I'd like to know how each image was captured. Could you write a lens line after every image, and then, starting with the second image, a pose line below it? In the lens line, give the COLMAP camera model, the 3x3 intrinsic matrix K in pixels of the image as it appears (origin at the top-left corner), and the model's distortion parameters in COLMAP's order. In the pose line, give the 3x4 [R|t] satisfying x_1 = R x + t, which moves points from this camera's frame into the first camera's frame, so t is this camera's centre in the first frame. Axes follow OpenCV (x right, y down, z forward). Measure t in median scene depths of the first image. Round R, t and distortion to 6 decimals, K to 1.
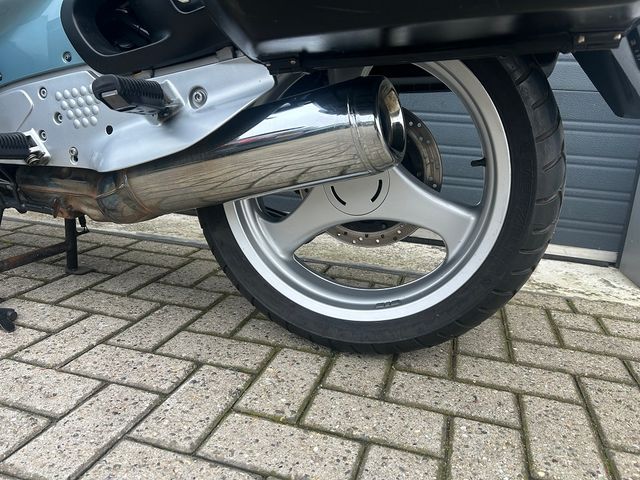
lens RADIAL K [[490.5, 0, 320.0], [0, 490.5, 241.2], [0, 0, 1]] dist [0.034669, -0.044856]
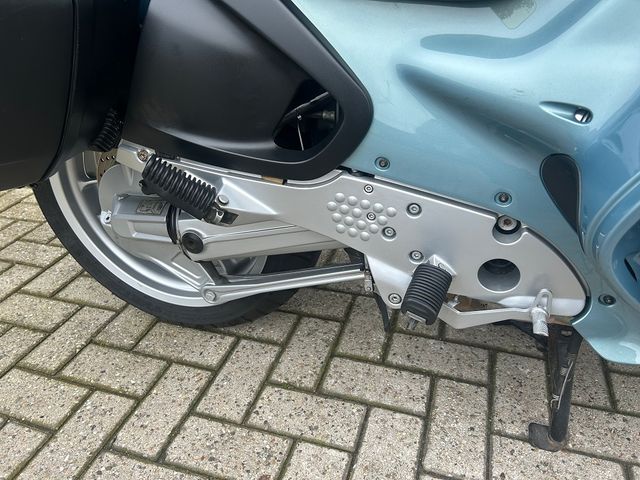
lens RADIAL K [[490.5, 0, 325.1], [0, 490.5, 234.9], [0, 0, 1]] dist [0.034669, -0.044856]
pose [[0.995893, -0.067344, -0.060519, -0.924189], [0.081212, 0.959921, 0.268245, -0.471711], [0.040029, -0.272058, 0.961448, 0.128939]]
